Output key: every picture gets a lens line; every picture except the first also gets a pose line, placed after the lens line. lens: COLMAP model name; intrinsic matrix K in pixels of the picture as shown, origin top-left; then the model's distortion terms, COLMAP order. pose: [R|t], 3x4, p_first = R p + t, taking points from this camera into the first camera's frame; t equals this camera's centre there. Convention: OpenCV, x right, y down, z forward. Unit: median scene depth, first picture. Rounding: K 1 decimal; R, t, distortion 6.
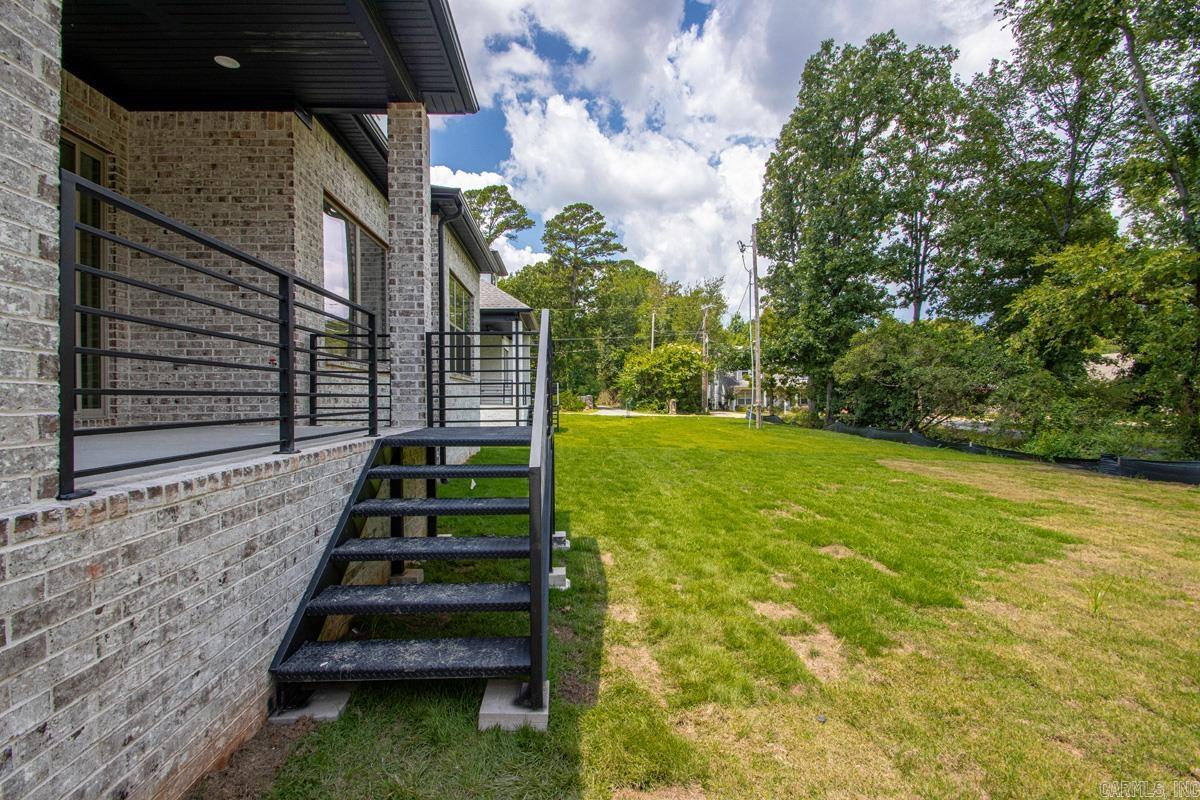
lens RADIAL K [[563.3, 0, 598.1], [0, 563.3, 400.9], [0, 0, 1]] dist [0.002474, -0.010940]
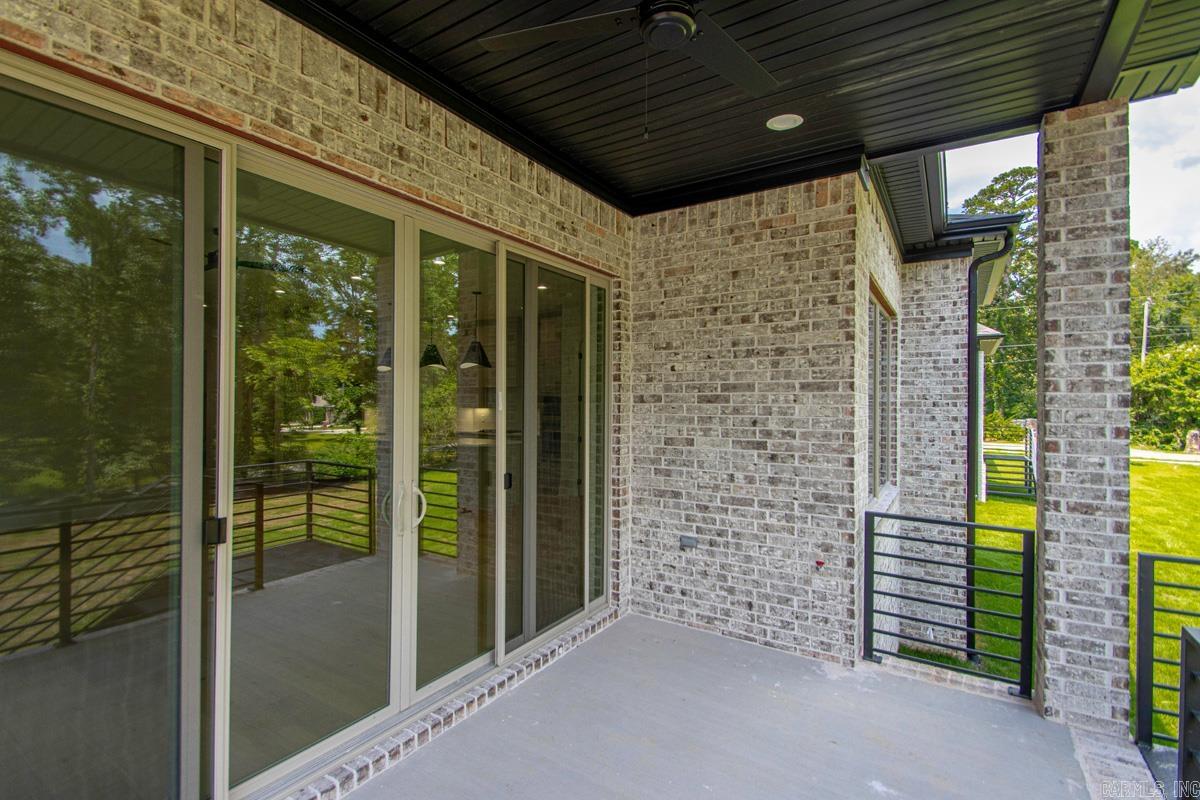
lens RADIAL K [[563.3, 0, 568.6], [0, 563.3, 402.2], [0, 0, 1]] dist [0.002474, -0.010940]
pose [[0.783332, 0.011546, -0.621497, -0.399885], [-0.016193, 0.999867, -0.001834, -0.248544], [0.621393, 0.011500, 0.783415, 0.307135]]
